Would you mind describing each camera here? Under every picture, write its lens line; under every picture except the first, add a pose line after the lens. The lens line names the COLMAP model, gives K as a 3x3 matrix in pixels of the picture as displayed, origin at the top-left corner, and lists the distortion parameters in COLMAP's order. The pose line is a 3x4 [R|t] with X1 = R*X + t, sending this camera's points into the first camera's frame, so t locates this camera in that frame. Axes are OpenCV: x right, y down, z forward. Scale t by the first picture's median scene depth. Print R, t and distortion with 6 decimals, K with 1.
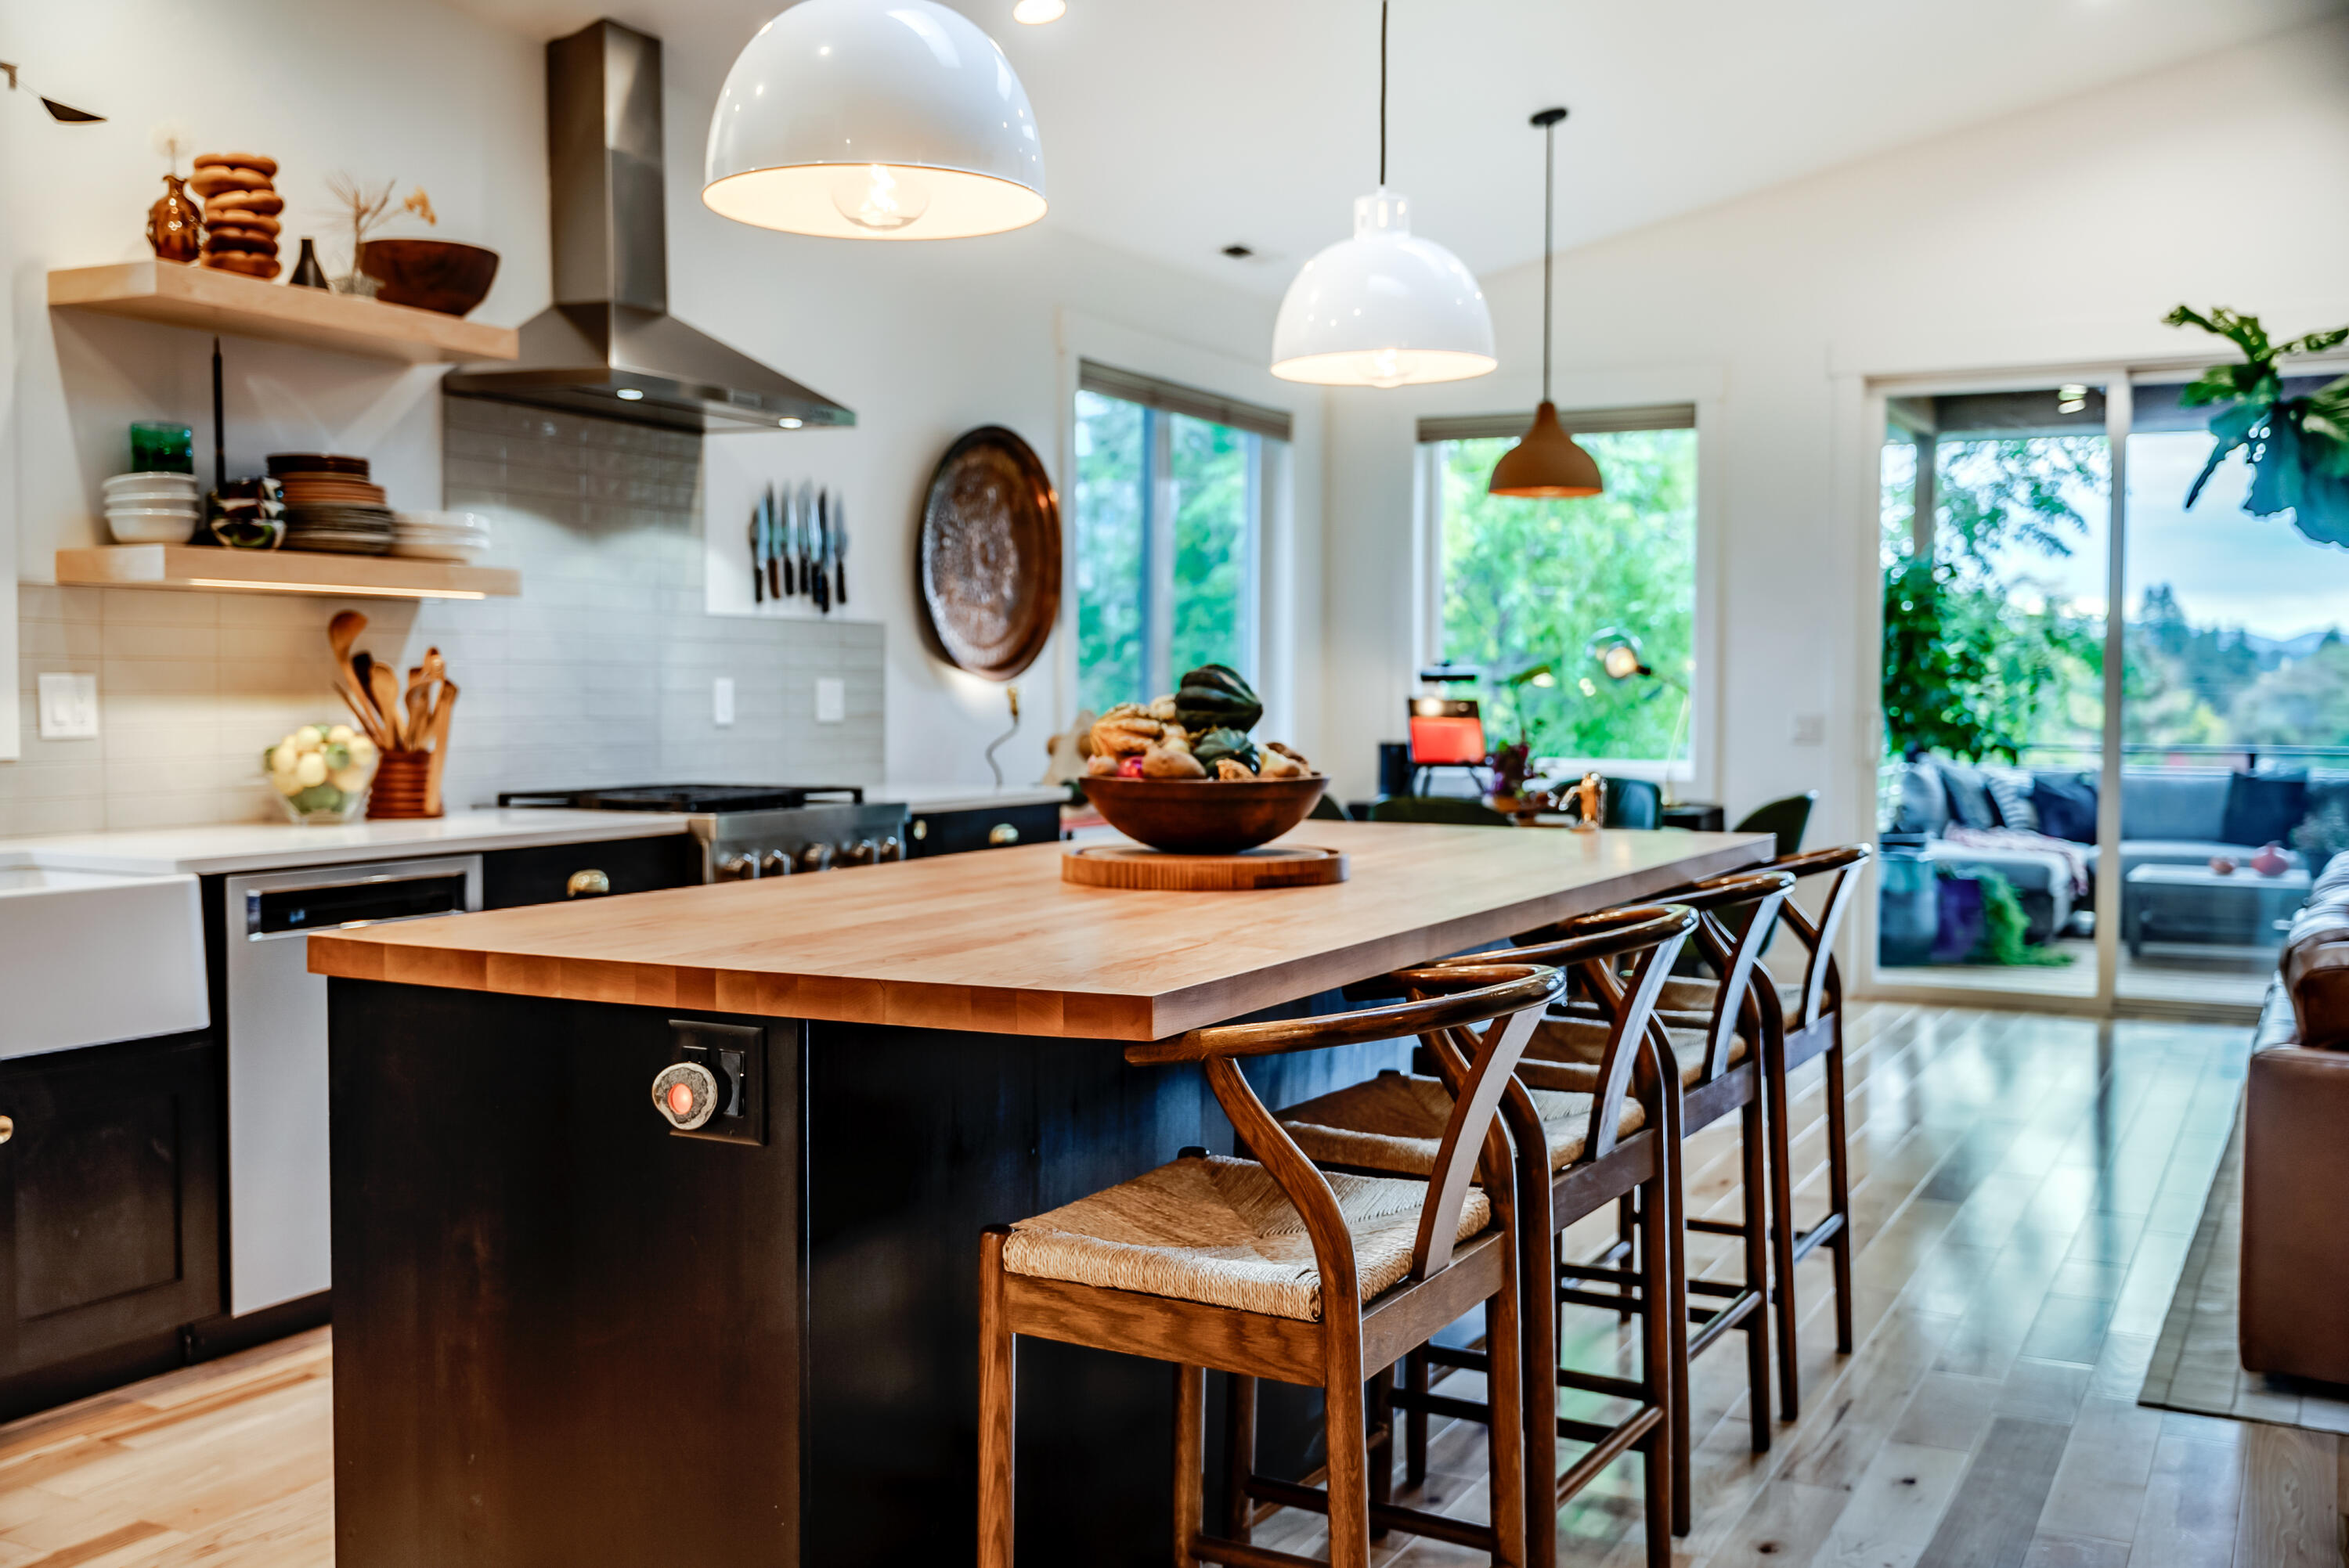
lens RADIAL K [[2245.2, 0, 1139.6], [0, 2245.2, 748.4], [0, 0, 1]] dist [-0.005868, 0.000000]
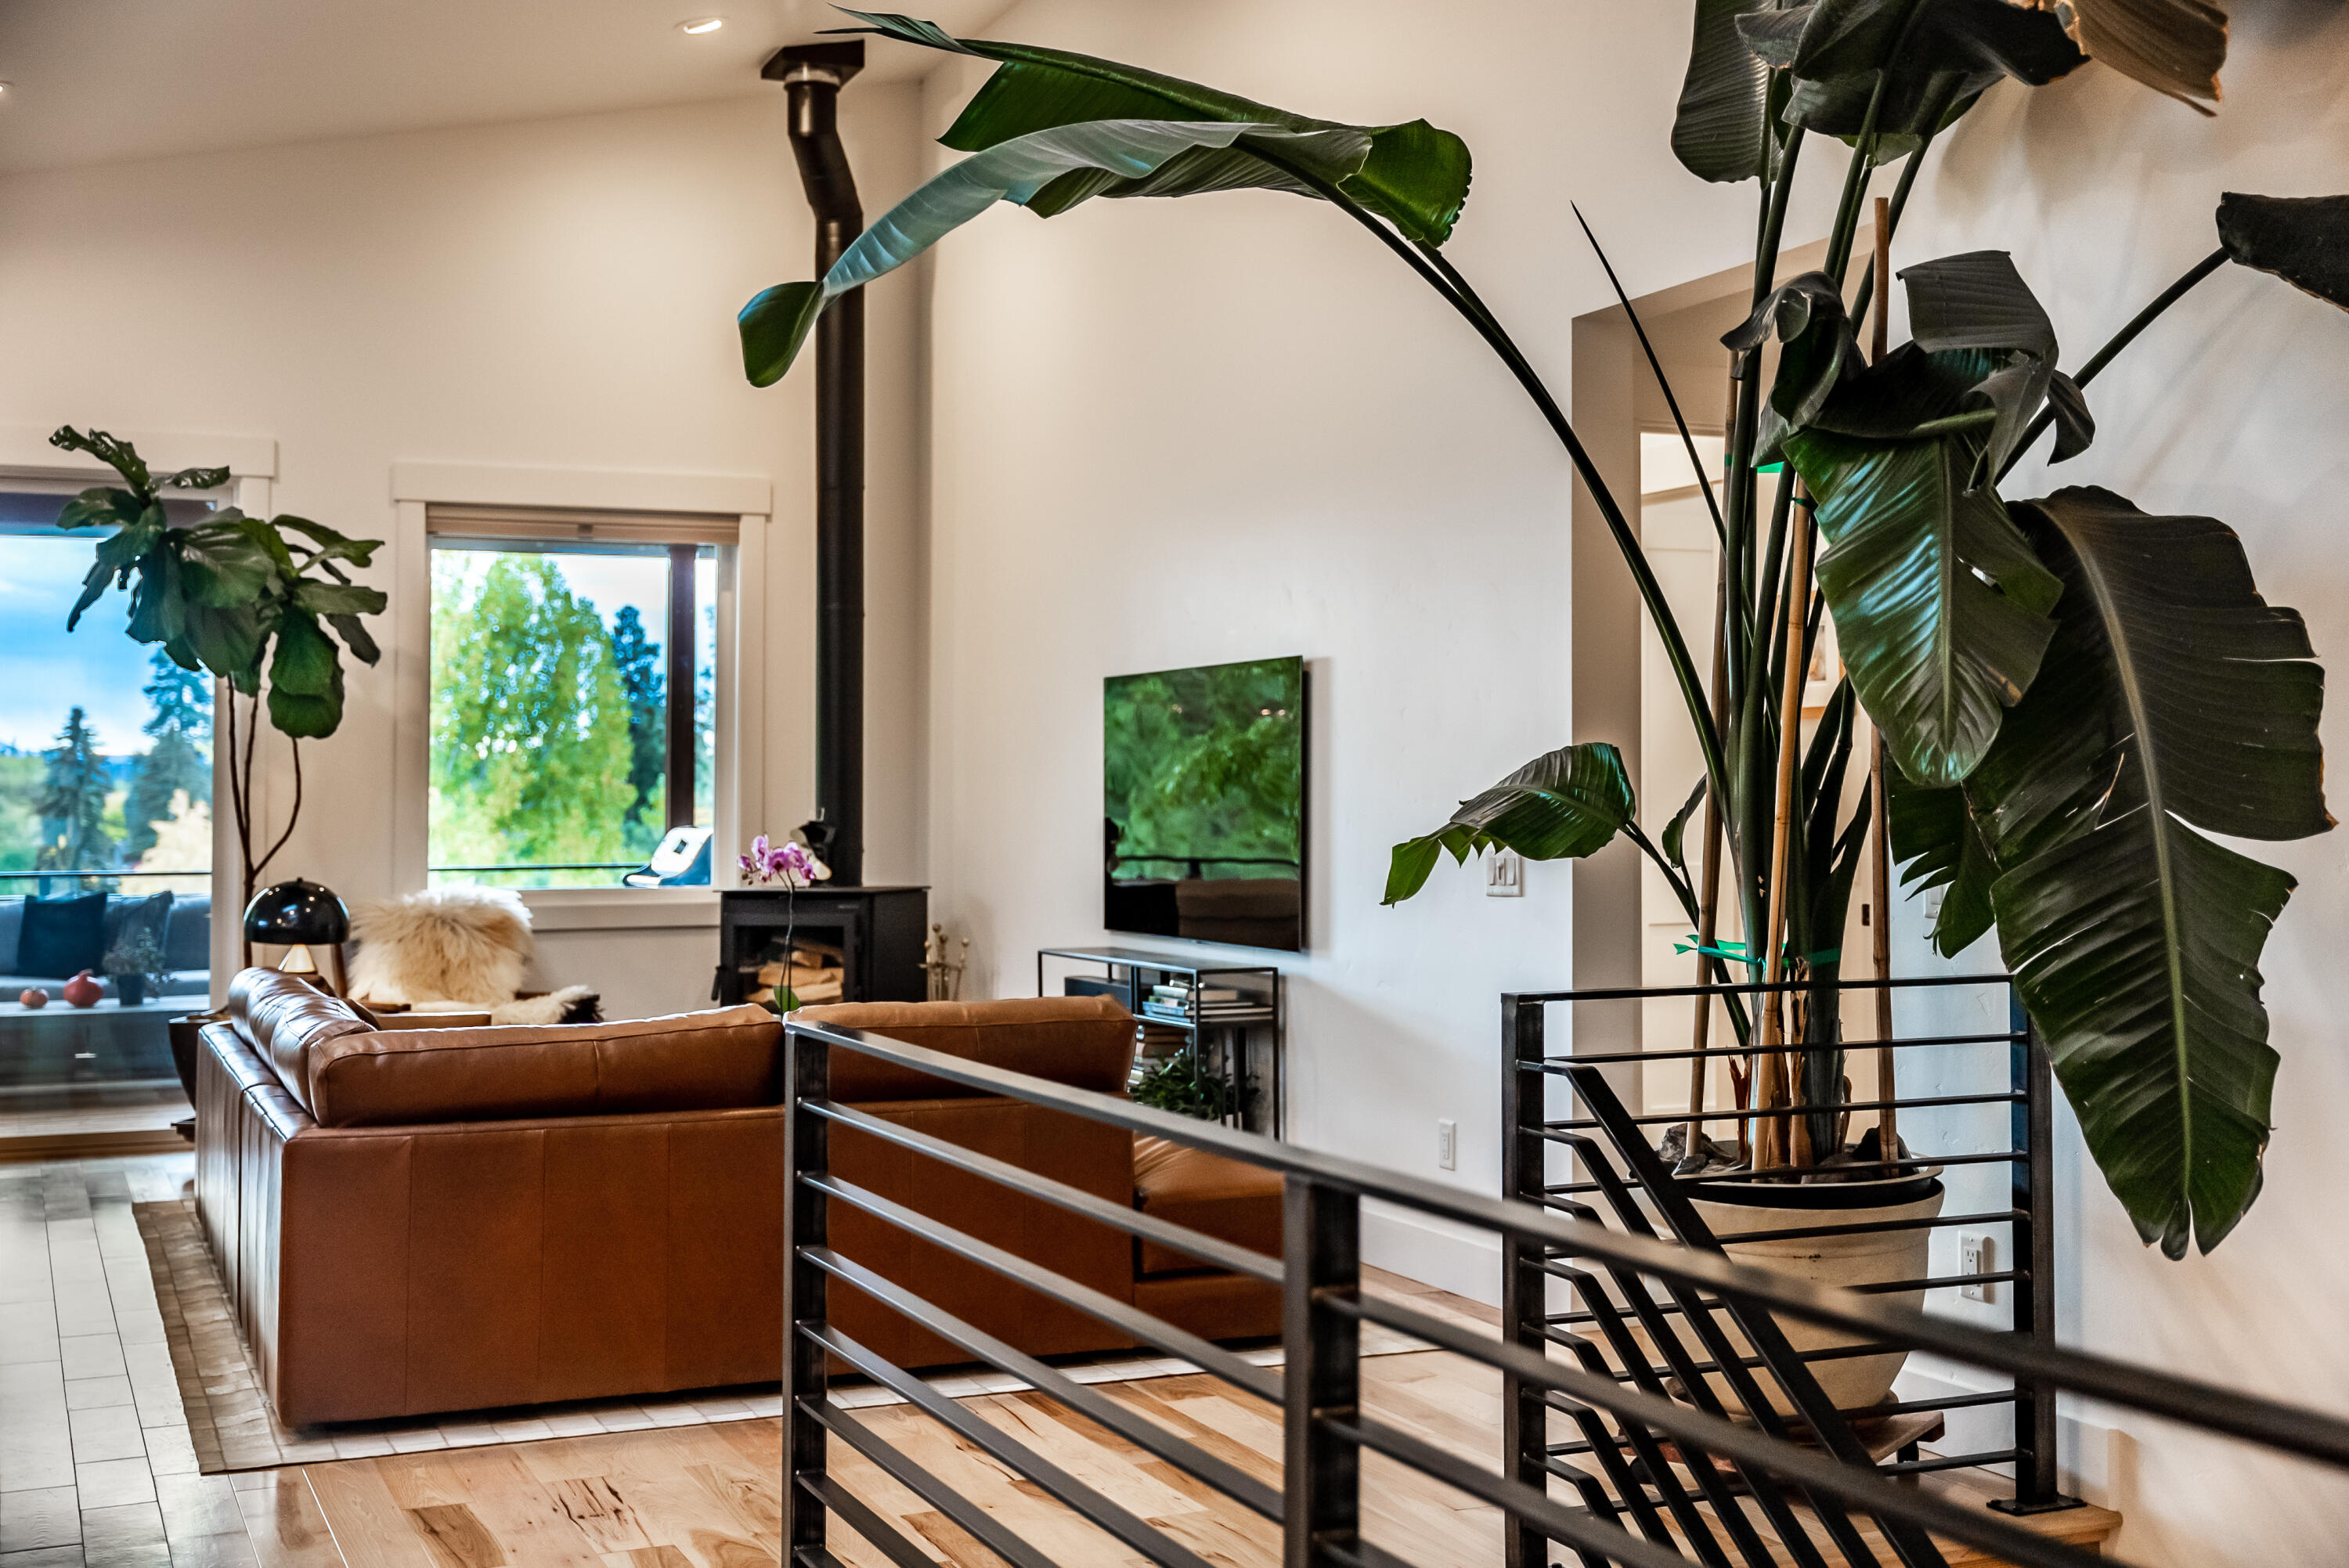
lens RADIAL K [[2621.3, 0, 1192.2], [0, 2621.3, 709.8], [0, 0, 1]] dist [0.005466, 0.000000]
pose [[0.605805, 0.021541, 0.795322, -0.157024], [0.028617, 0.998397, -0.048839, -0.000973], [-0.795099, 0.052346, 0.604217, -0.094073]]
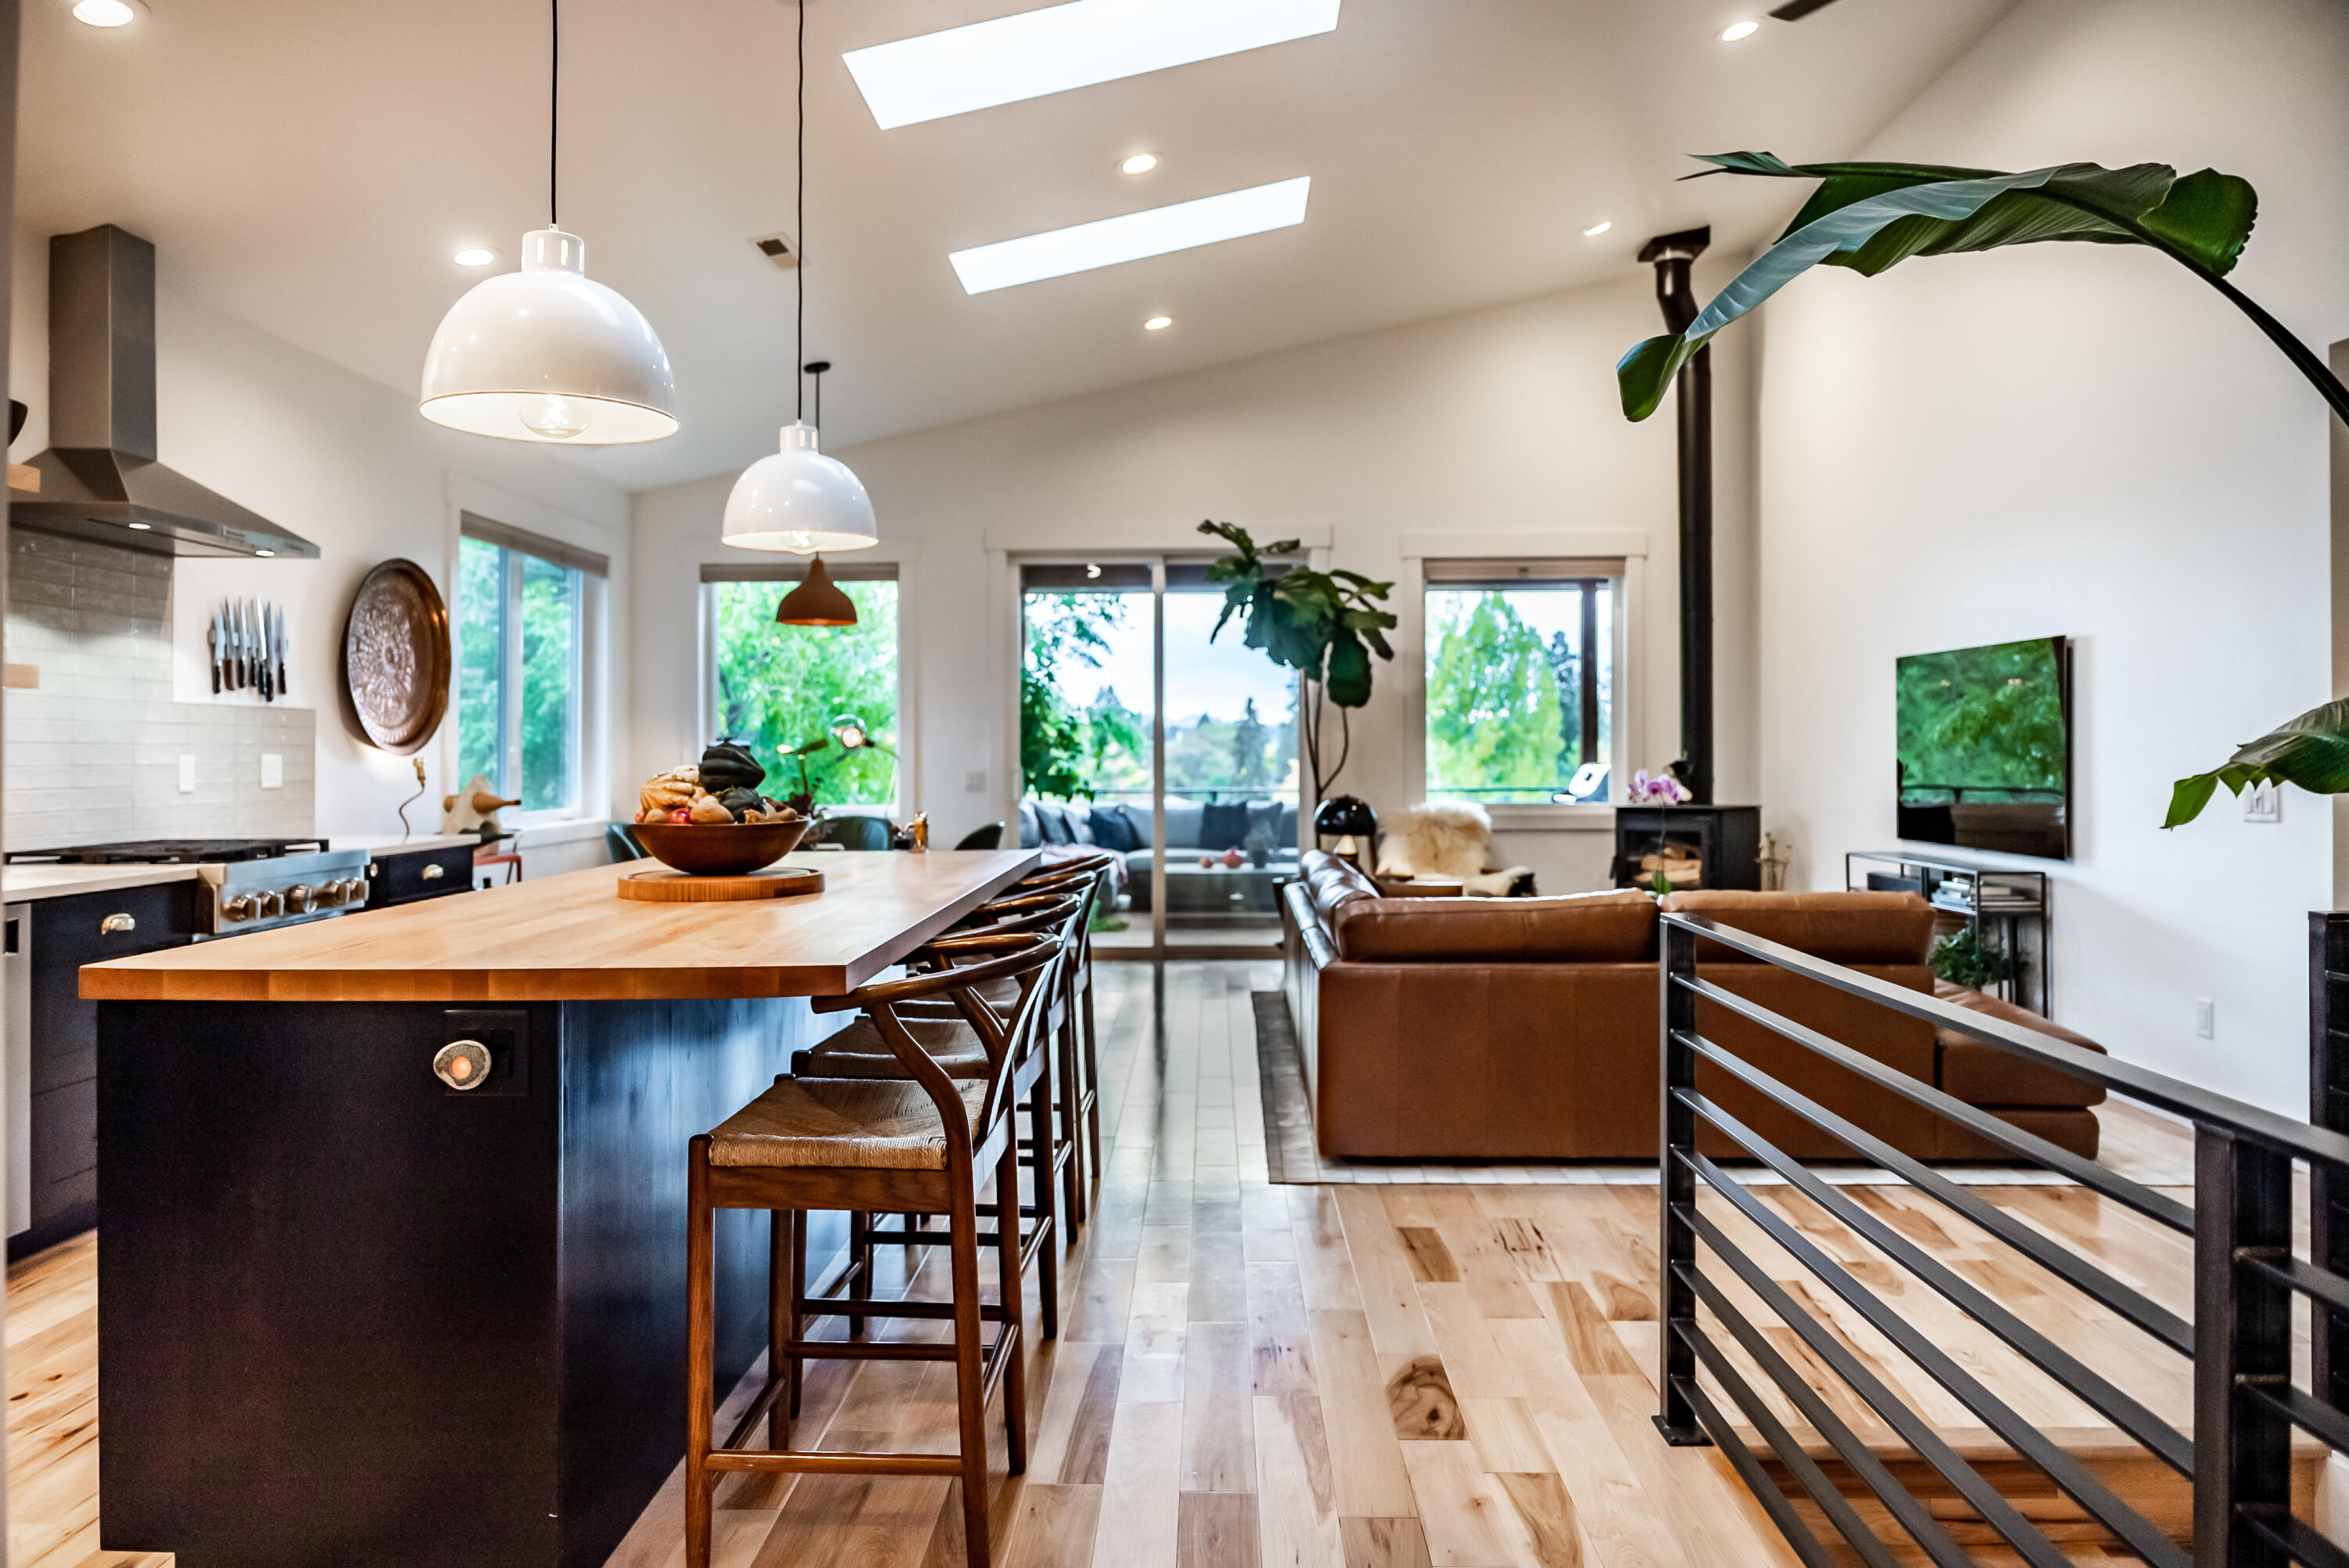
lens RADIAL K [[1582.5, 0, 1163.2], [0, 1582.5, 733.4], [0, 0, 1]] dist [-0.005631, -0.001224]
pose [[0.895051, -0.002152, 0.445958, -0.082962], [0.019911, 0.999184, -0.035141, -0.001277], [-0.445518, 0.040333, 0.894364, -0.017504]]
